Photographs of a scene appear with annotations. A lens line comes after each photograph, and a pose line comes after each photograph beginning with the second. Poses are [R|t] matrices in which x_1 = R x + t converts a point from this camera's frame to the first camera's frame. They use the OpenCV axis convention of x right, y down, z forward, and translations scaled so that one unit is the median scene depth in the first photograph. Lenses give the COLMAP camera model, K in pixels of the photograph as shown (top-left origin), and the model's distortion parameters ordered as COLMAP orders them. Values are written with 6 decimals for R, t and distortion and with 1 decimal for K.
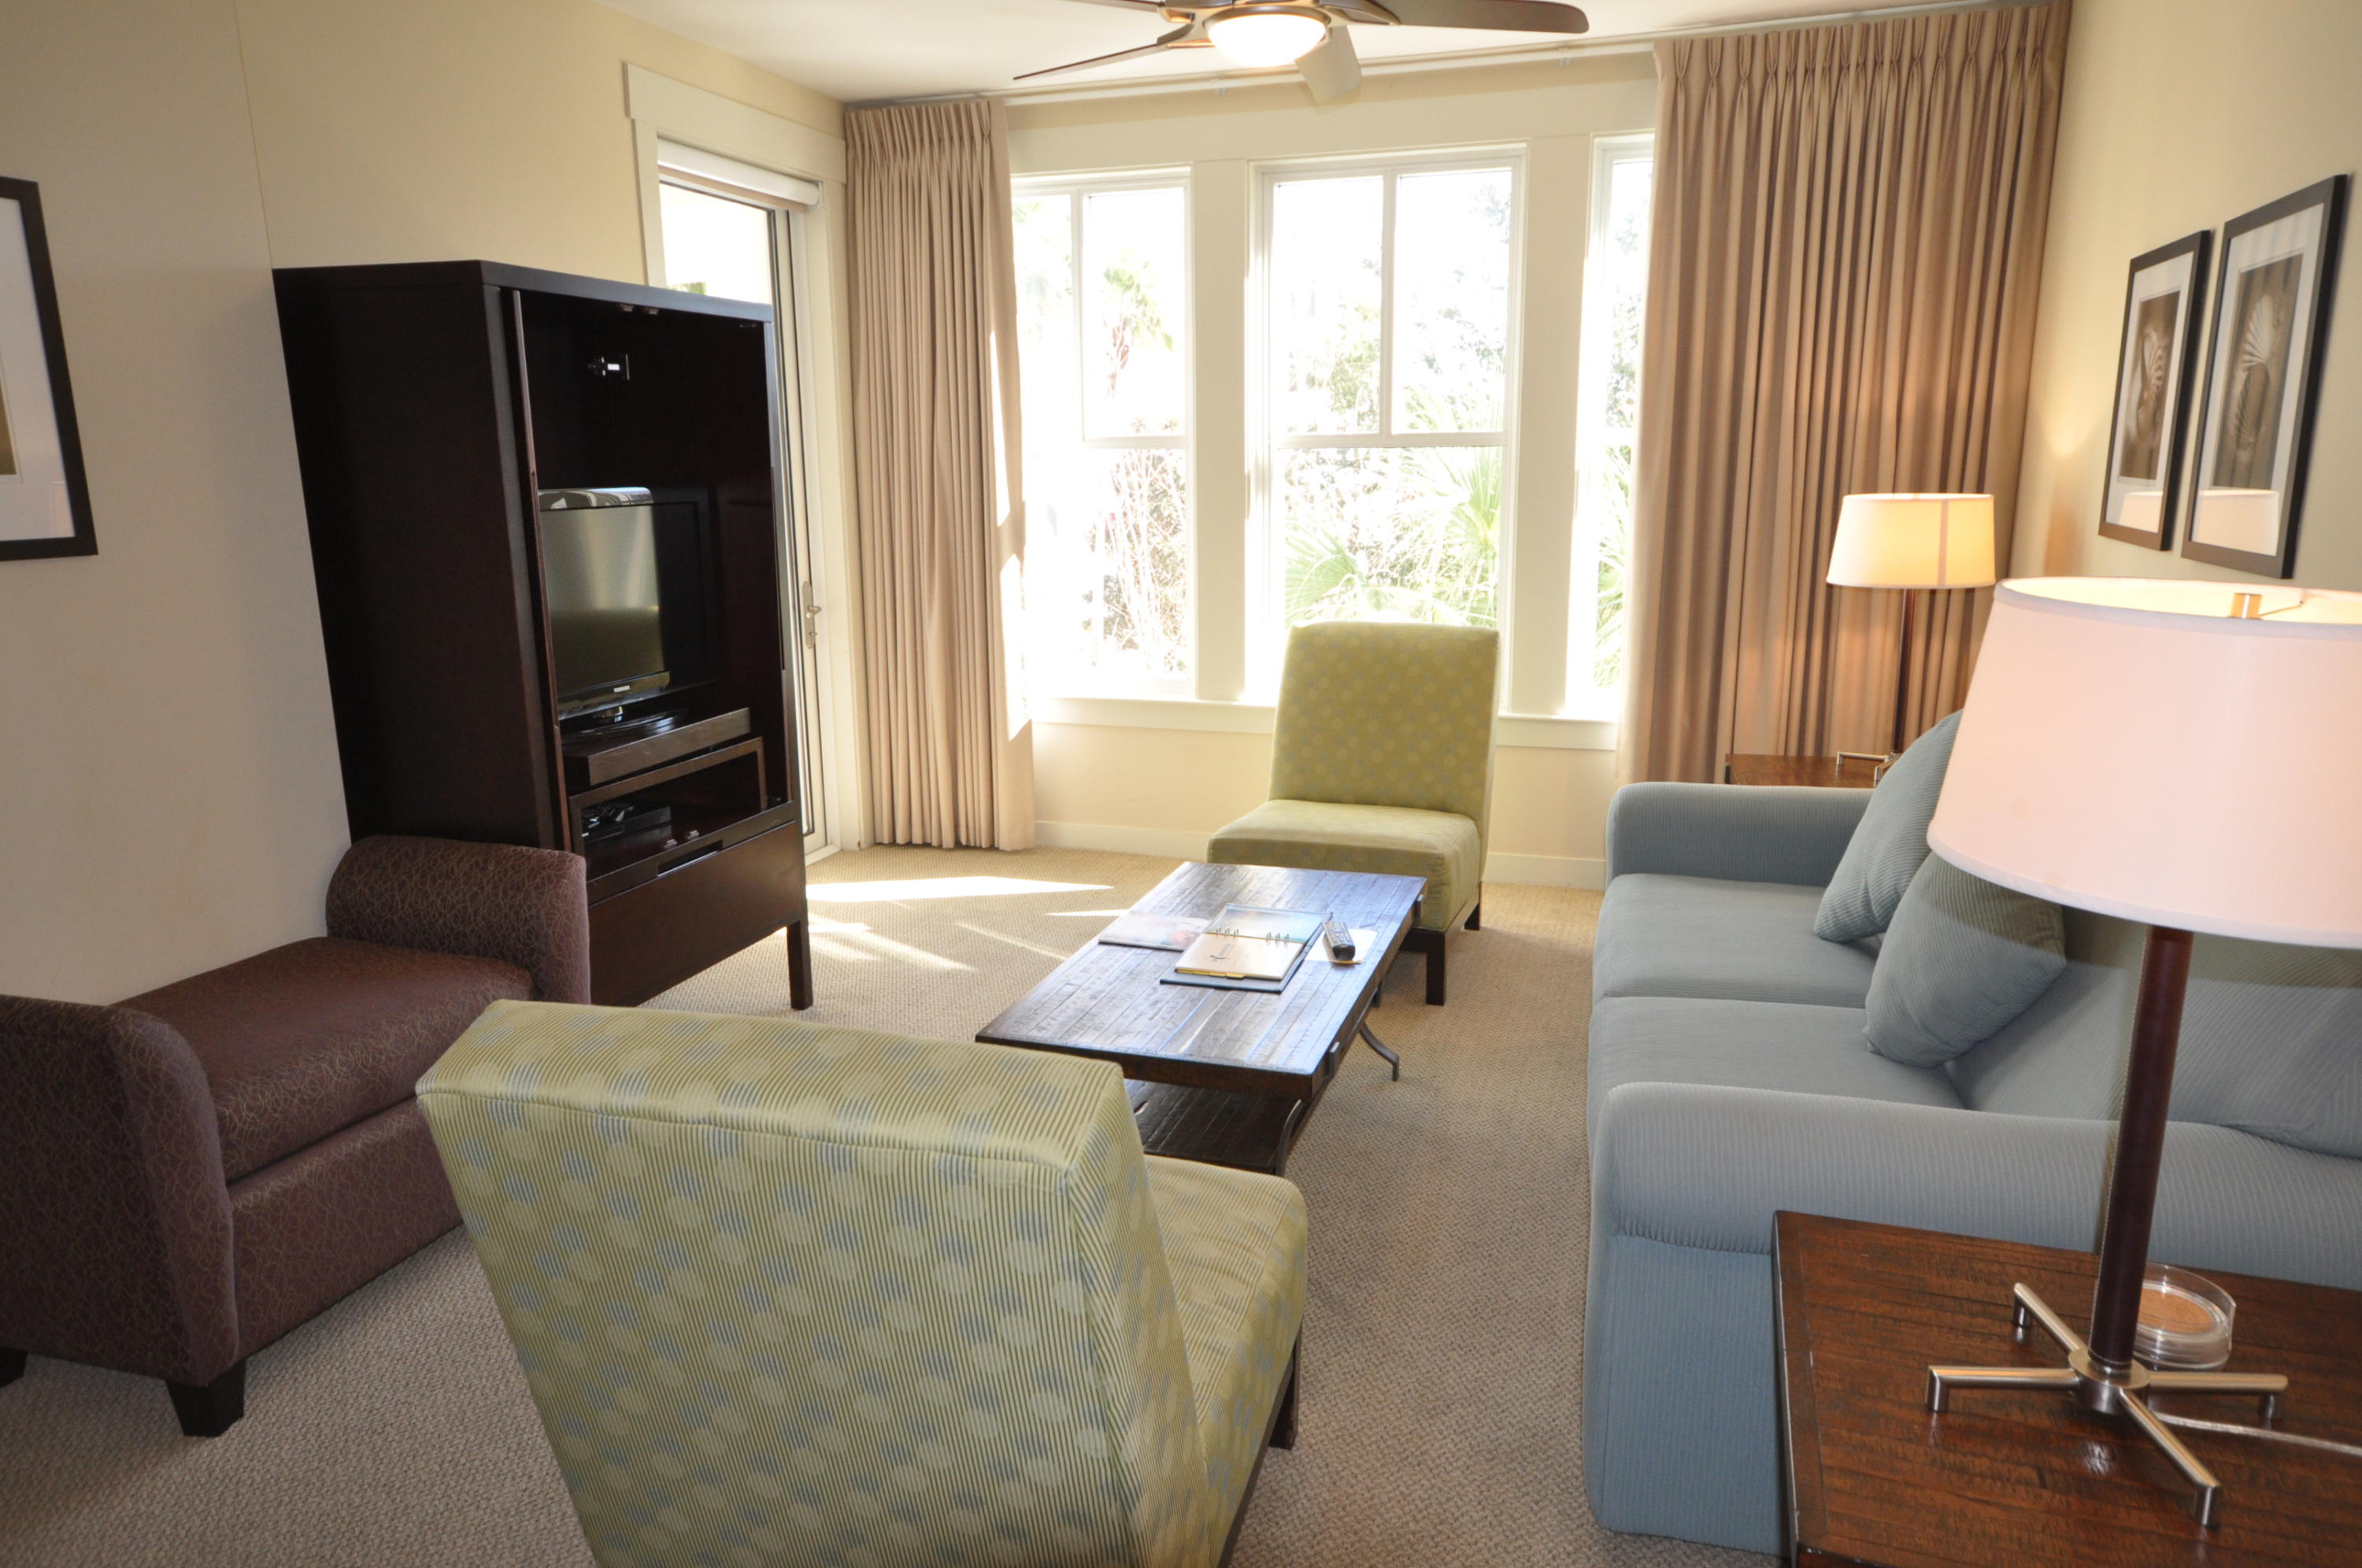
lens RADIAL K [[1554.8, 0, 1148.1], [0, 1554.8, 786.6], [0, 0, 1]] dist [0.004570, -0.000209]
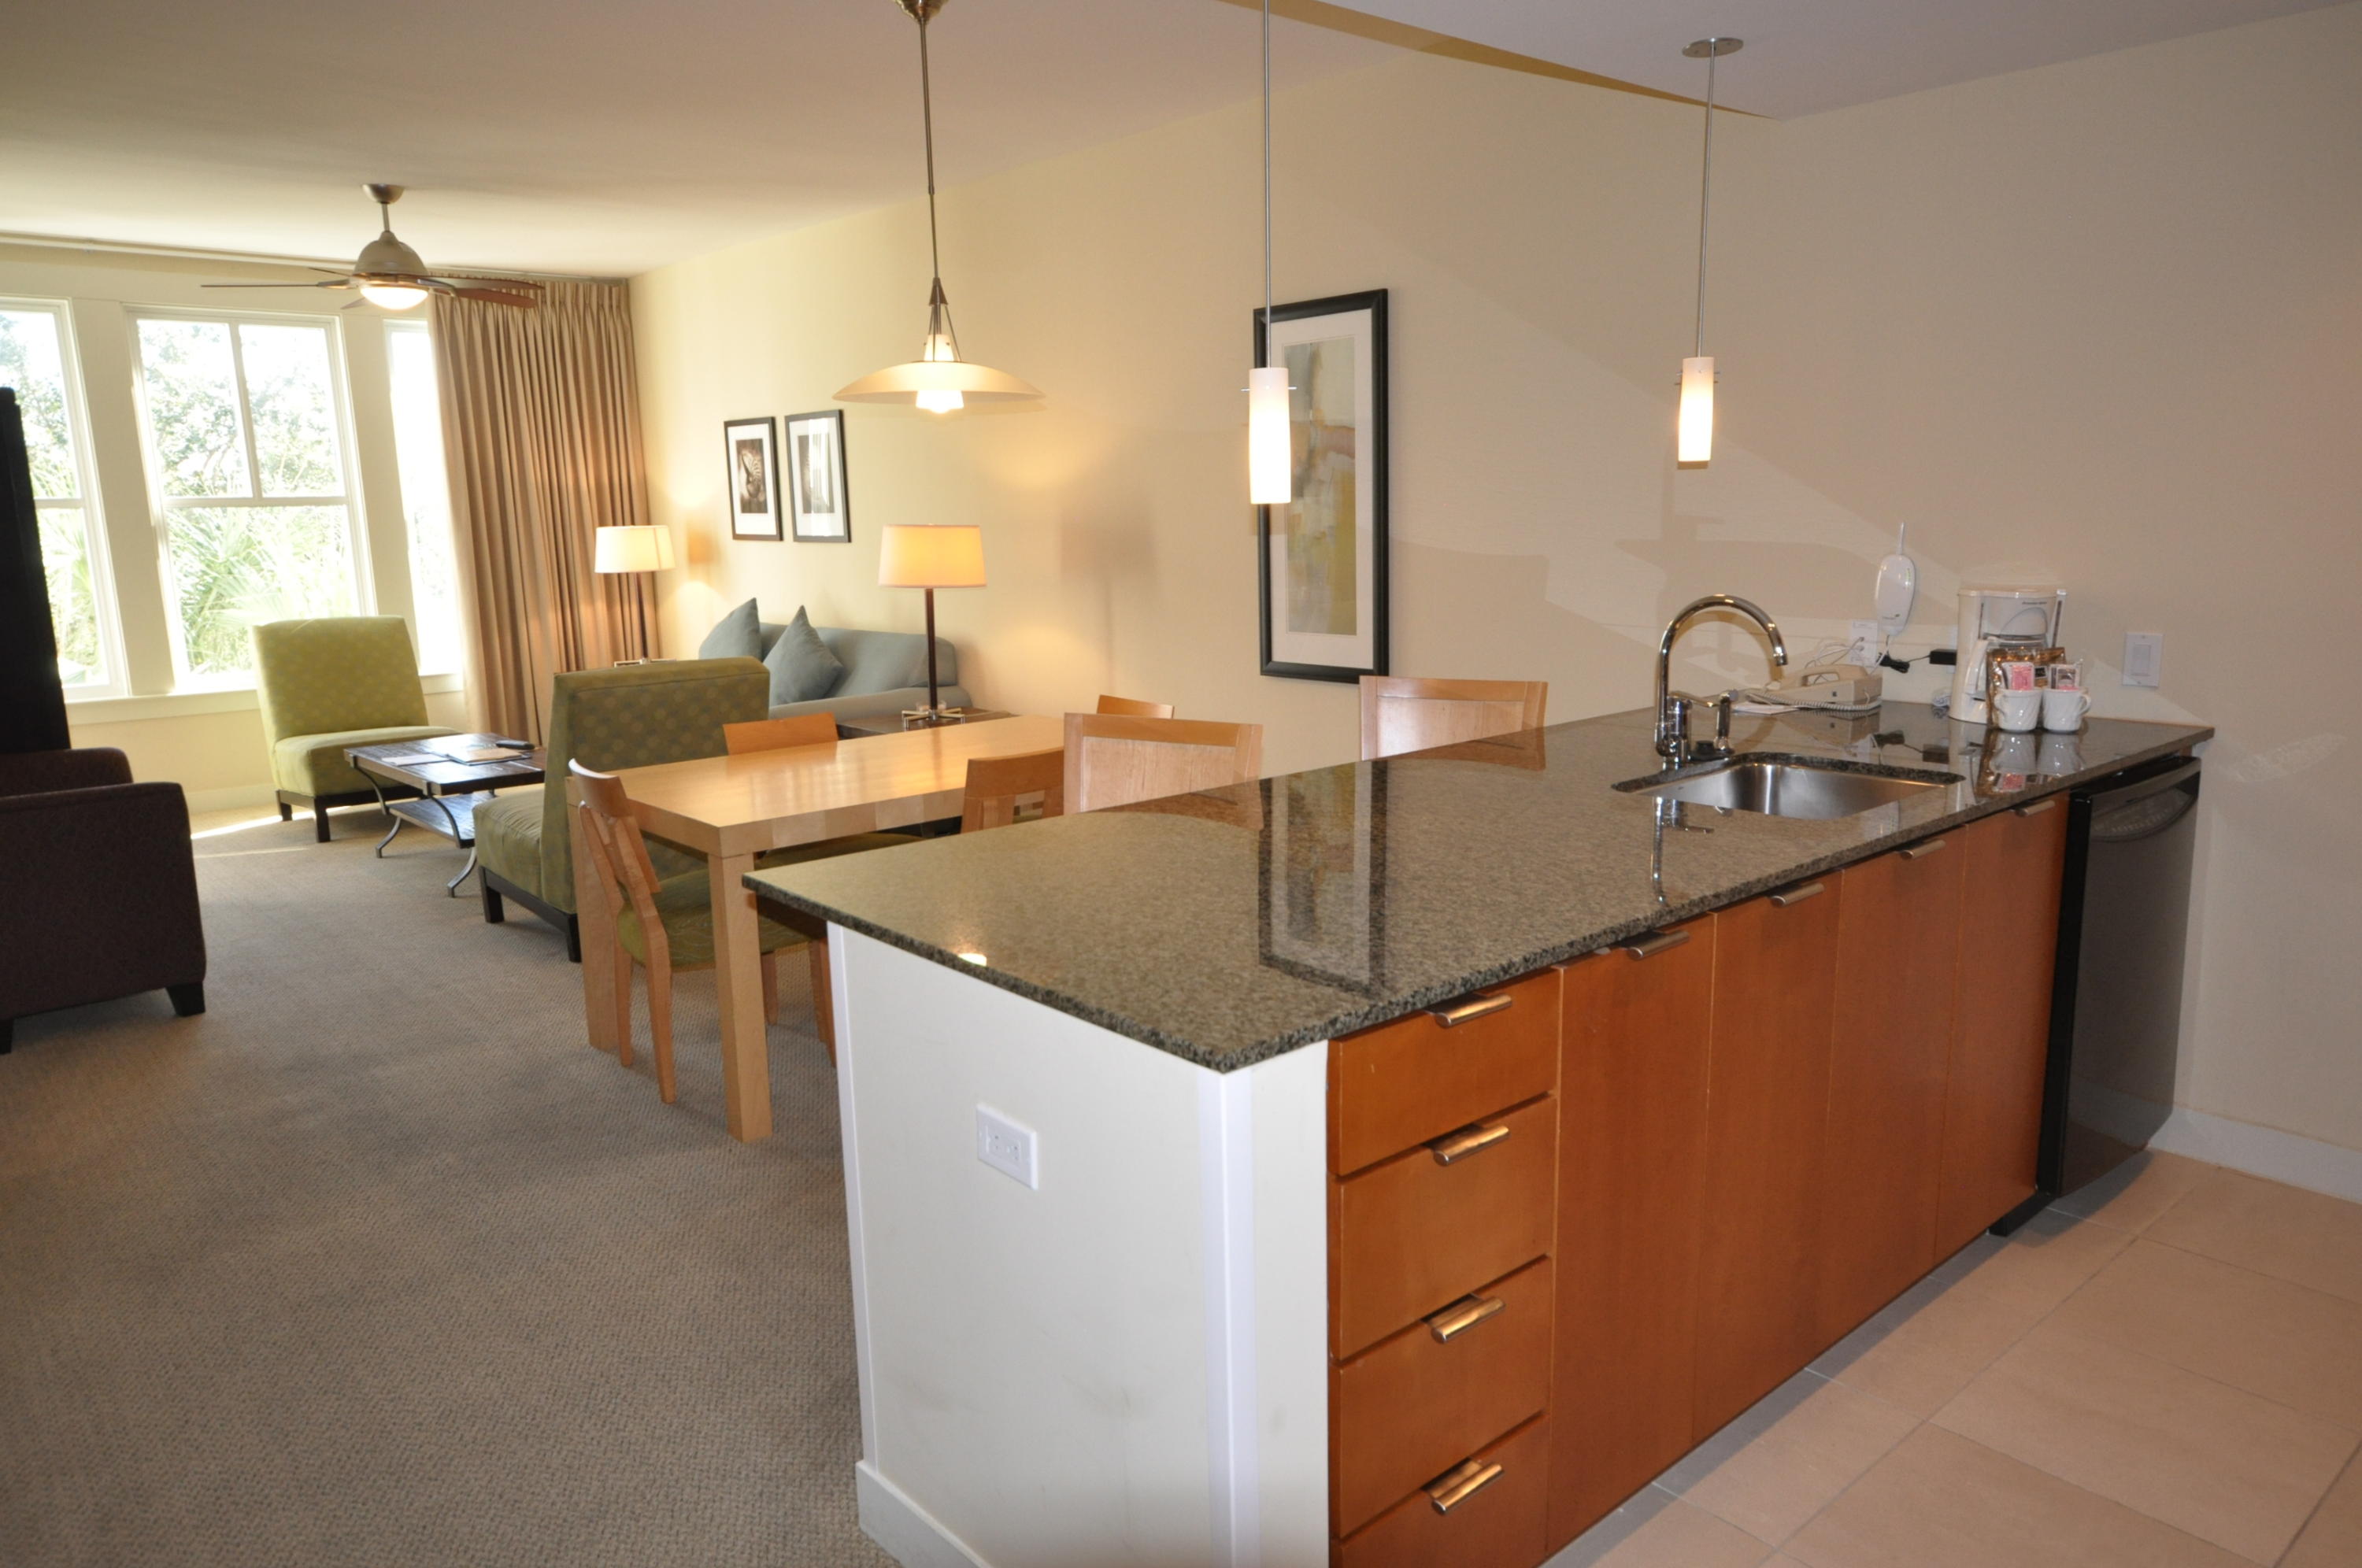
lens RADIAL K [[1586.1, 0, 1181.0], [0, 1586.1, 784.0], [0, 0, 1]] dist [0.033596, 0.000495]
pose [[0.504297, -0.155813, 0.849357, -0.882476], [0.200143, 0.977893, 0.060560, 0.143446], [-0.840016, 0.139453, 0.524334, -0.582460]]
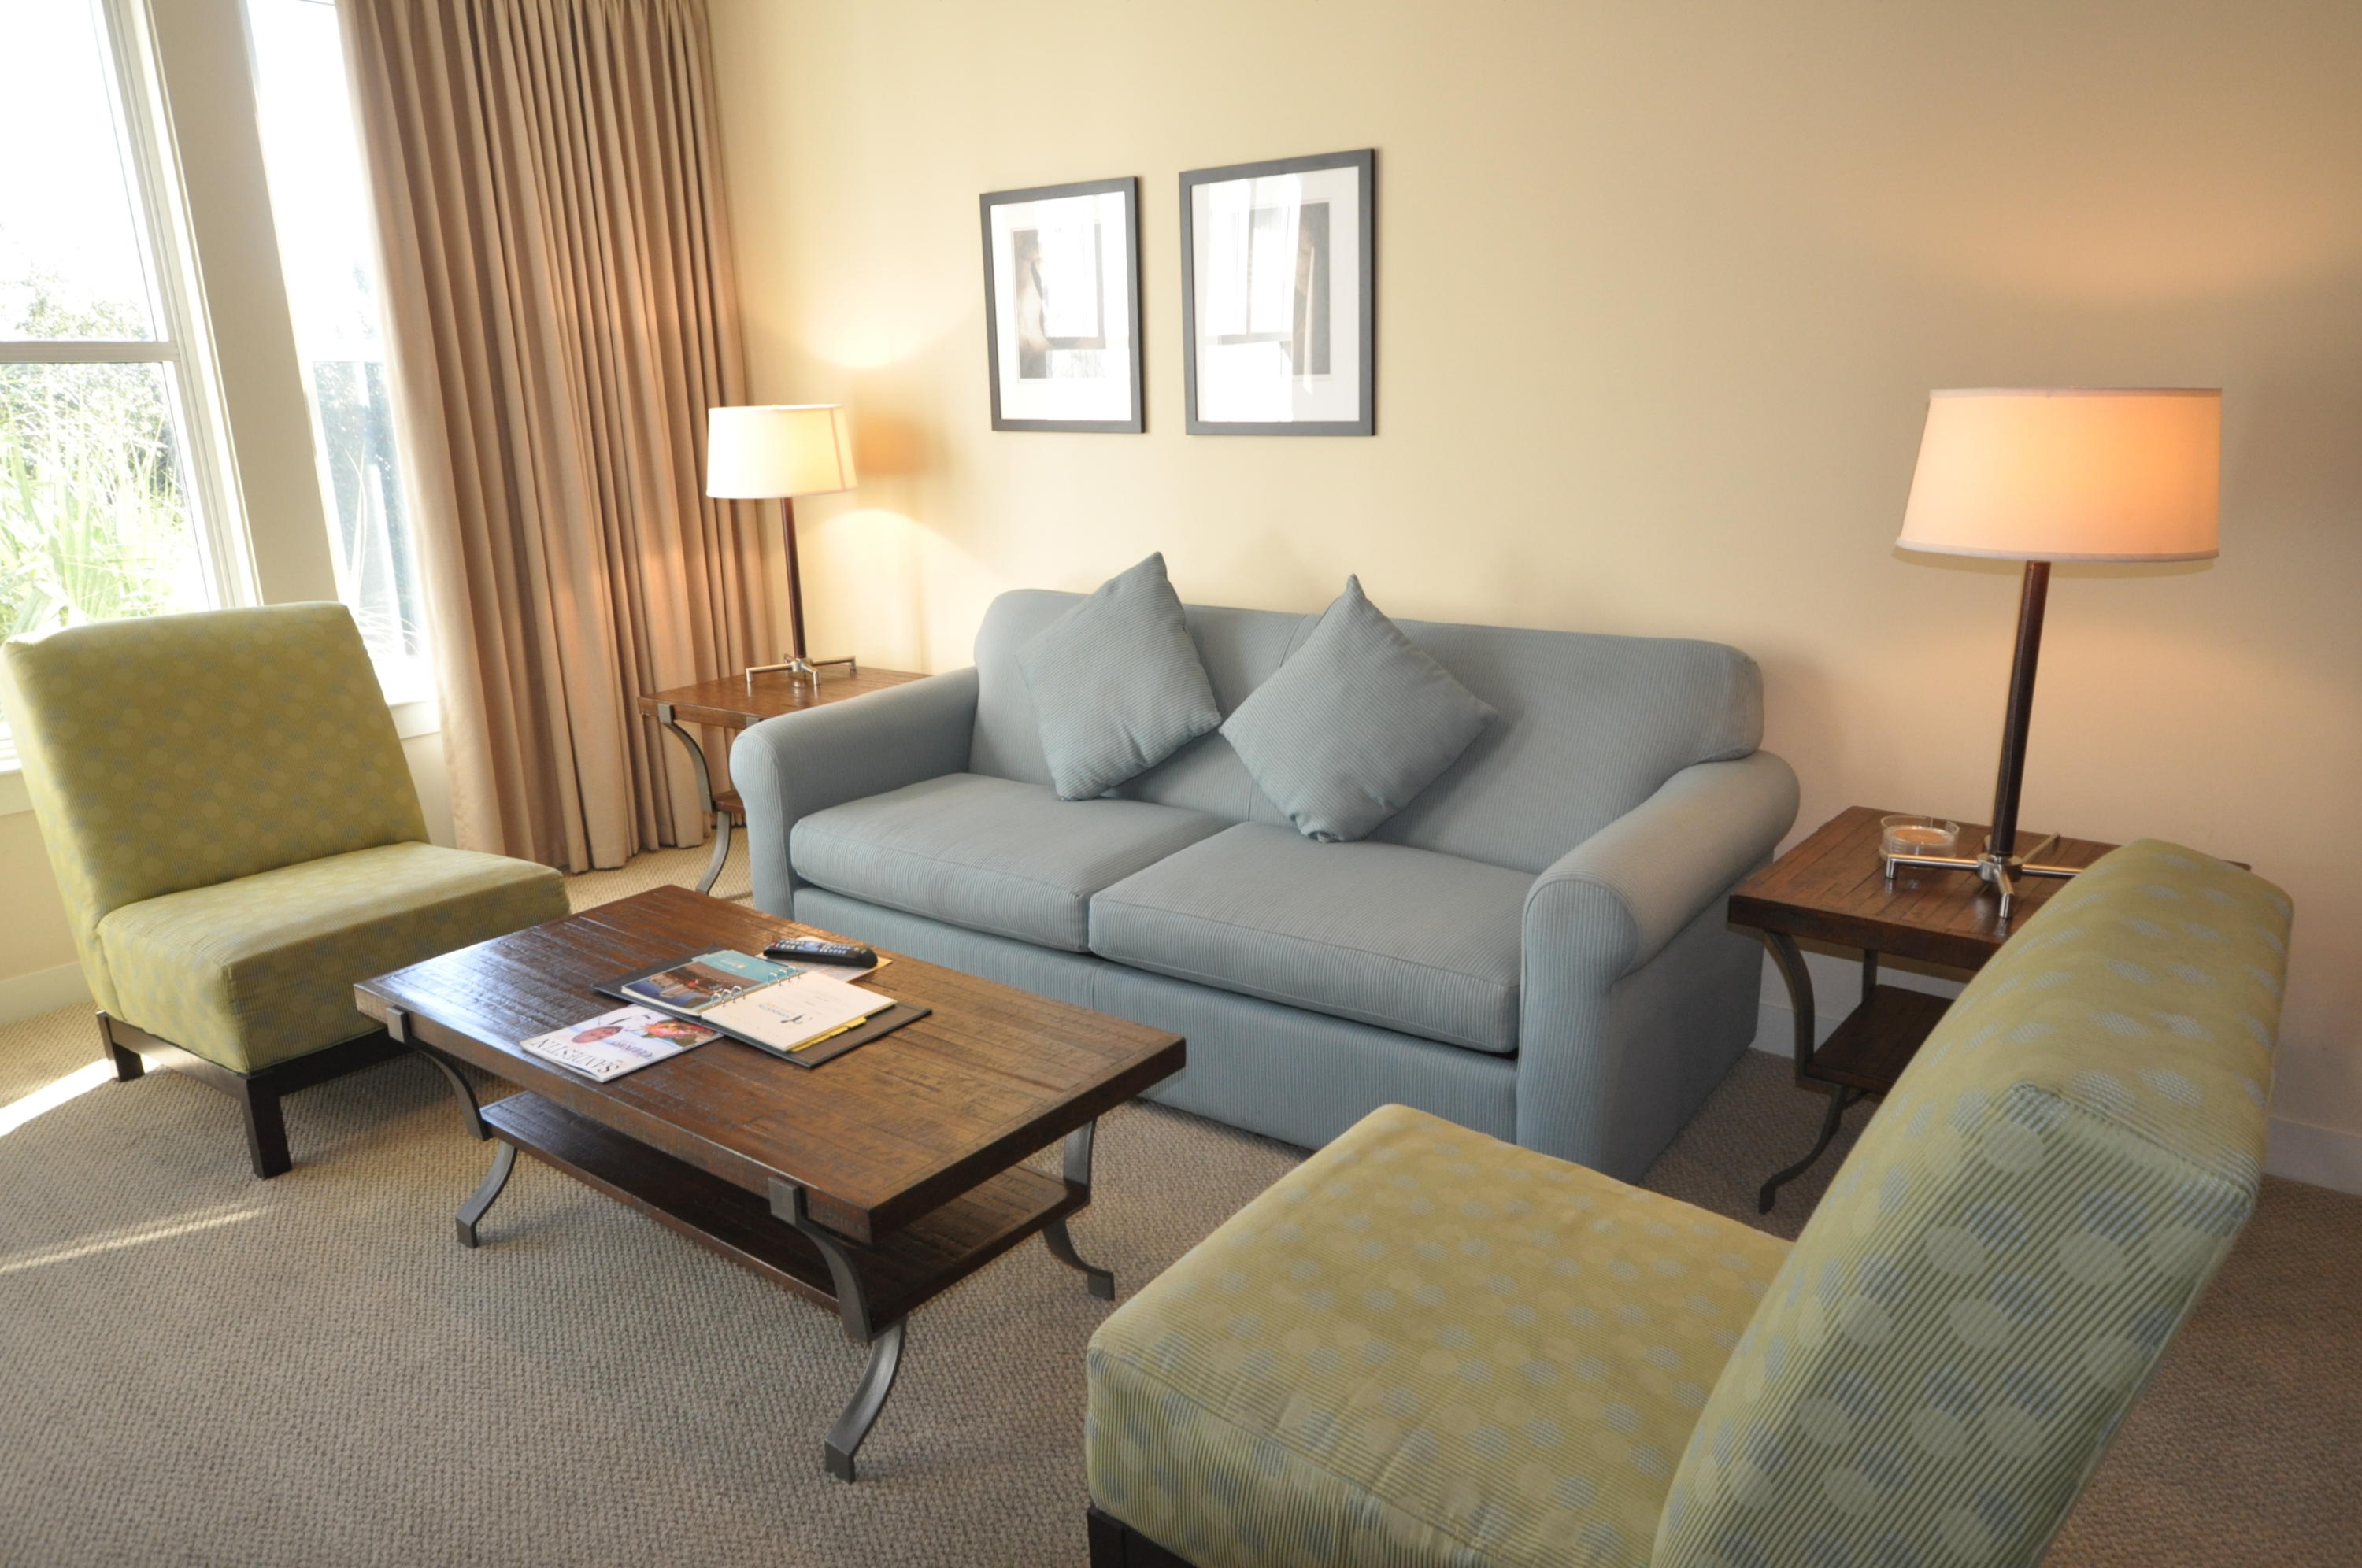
lens RADIAL K [[1558.5, 0, 1181.0], [0, 1558.5, 784.0], [0, 0, 1]] dist [0.035049, 0.001117]
pose [[0.333664, -0.241917, 0.911123, -0.396916], [0.220519, 0.959725, 0.174065, -0.064160], [-0.916537, 0.142840, 0.373573, 0.374362]]
